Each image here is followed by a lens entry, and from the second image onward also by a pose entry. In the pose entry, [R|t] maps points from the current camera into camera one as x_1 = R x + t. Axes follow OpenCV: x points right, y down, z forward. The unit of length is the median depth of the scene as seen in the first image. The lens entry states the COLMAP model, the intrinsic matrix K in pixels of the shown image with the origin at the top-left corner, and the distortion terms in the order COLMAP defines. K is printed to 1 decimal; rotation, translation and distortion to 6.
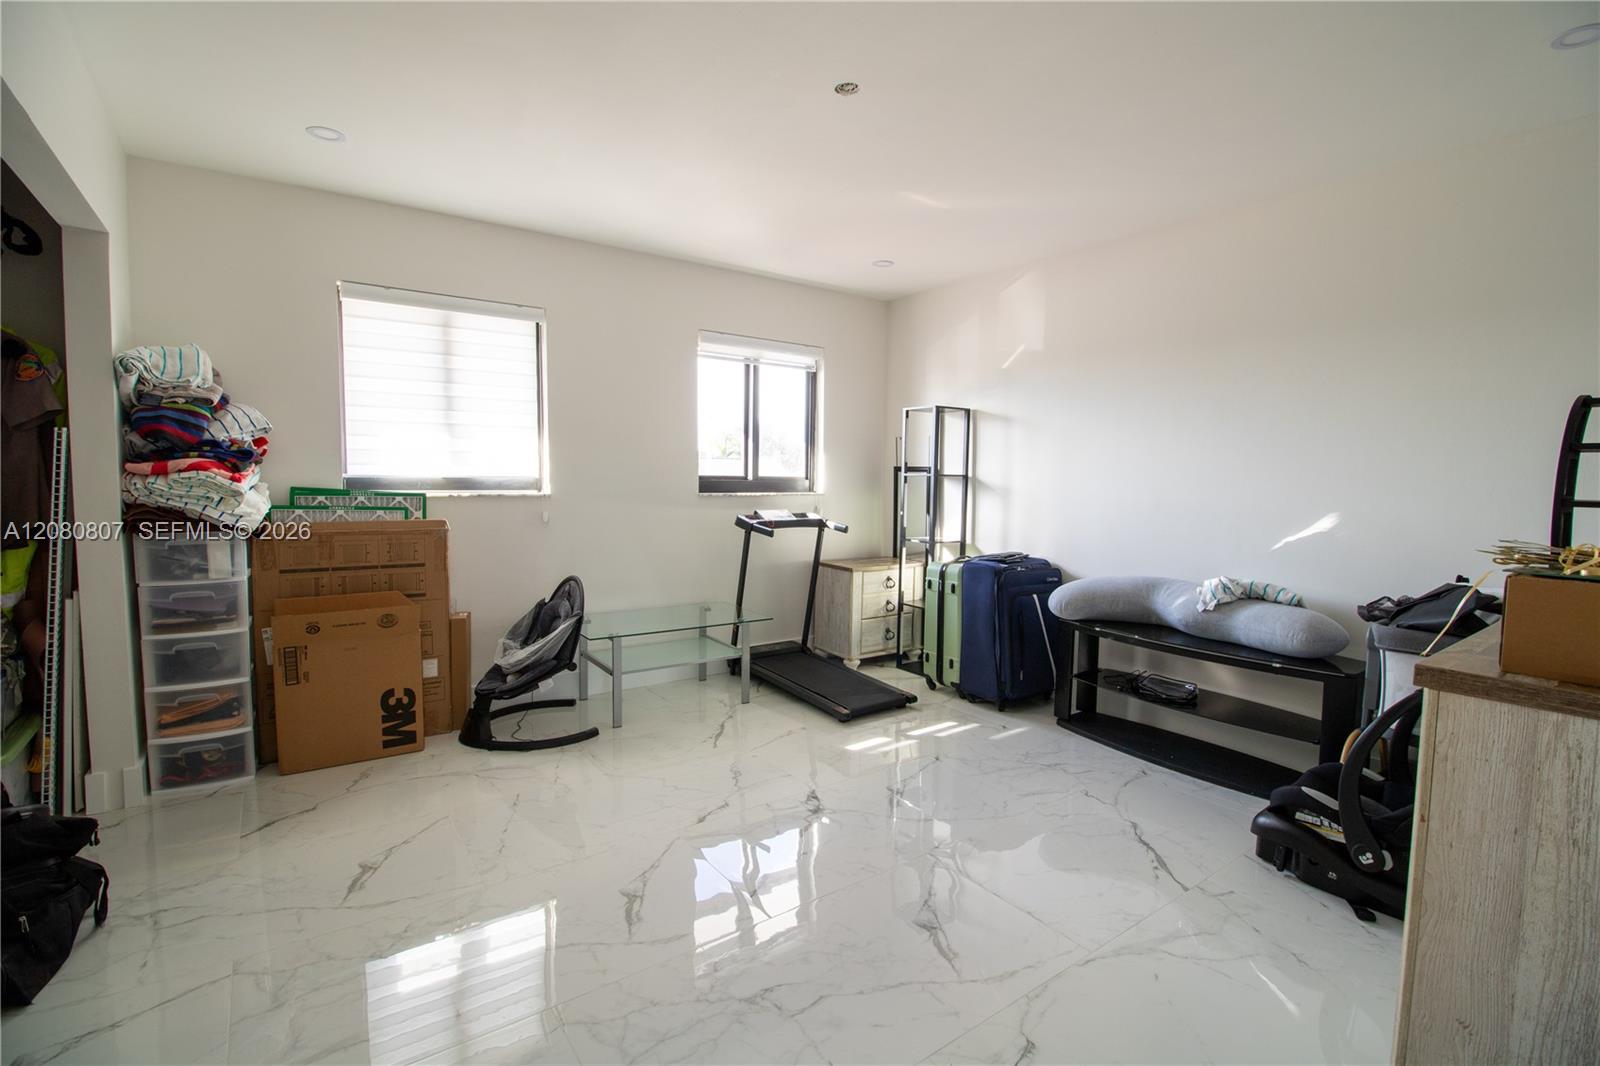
lens RADIAL K [[741.1, 0, 816.7], [0, 741.1, 529.3], [0, 0, 1]] dist [0.000838, -0.012921]
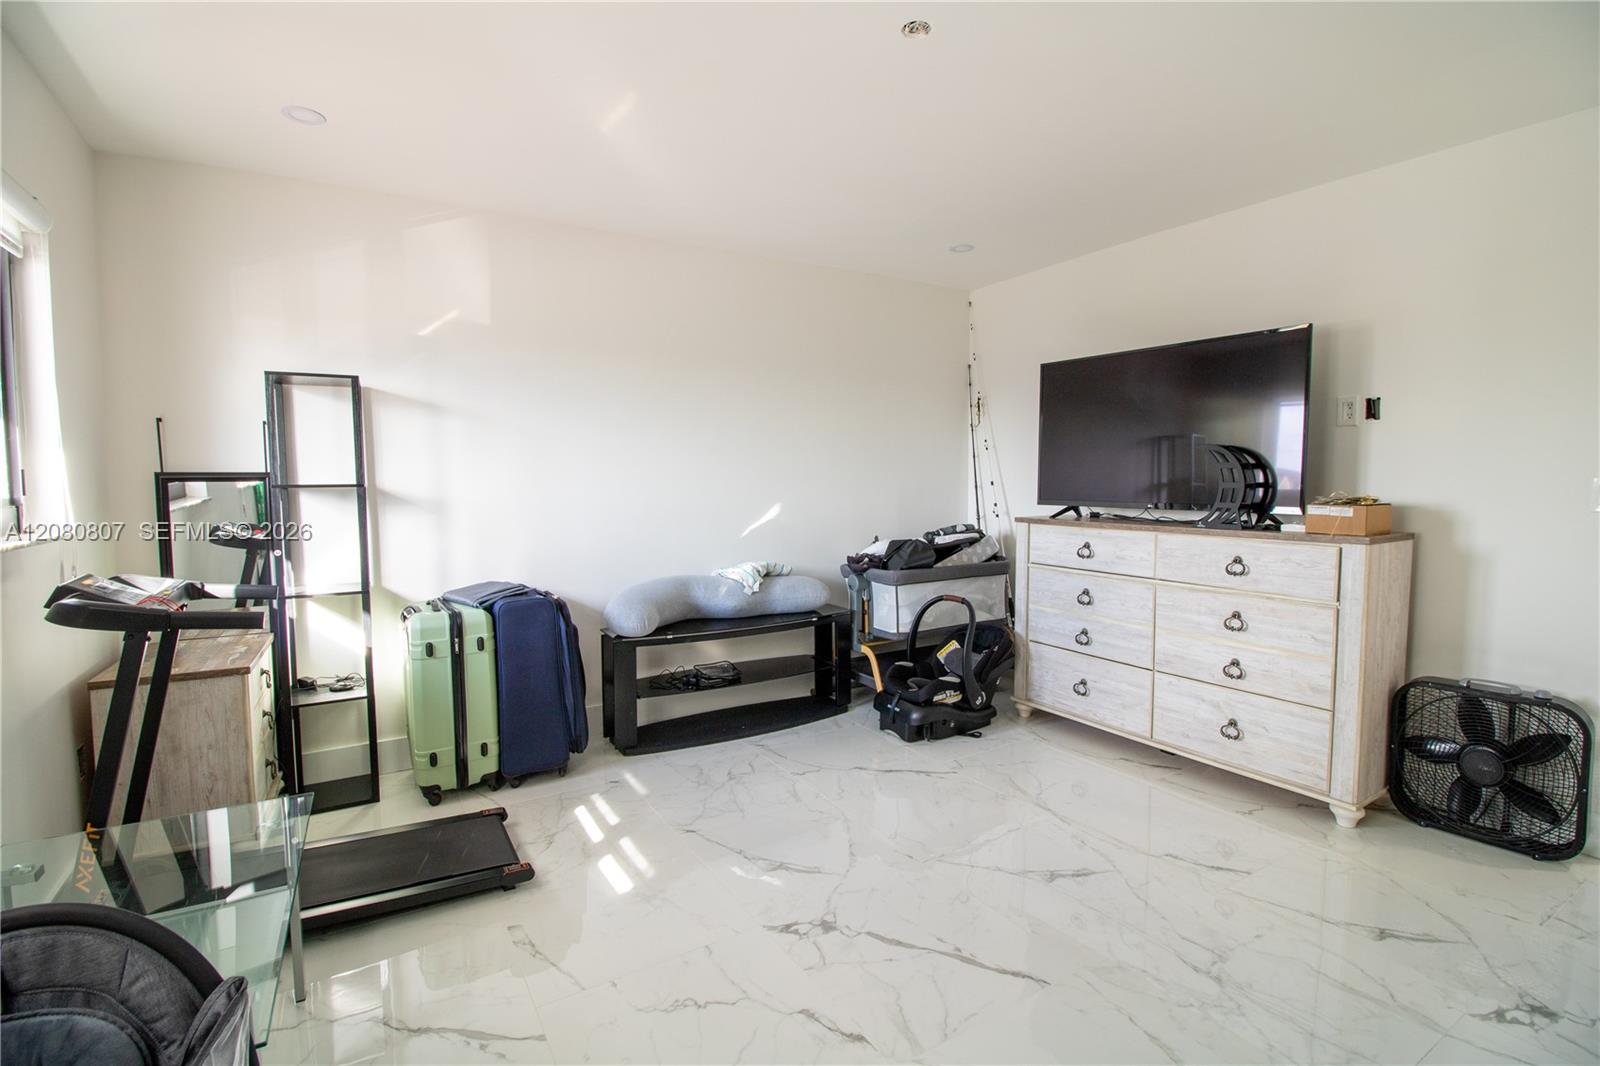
lens RADIAL K [[741.1, 0, 806.5], [0, 741.1, 528.0], [0, 0, 1]] dist [0.000838, -0.012921]
pose [[0.076163, -0.082232, 0.993699, -0.487478], [0.083467, 0.993621, 0.075828, -0.058135], [-0.993596, 0.077166, 0.082541, 0.625239]]
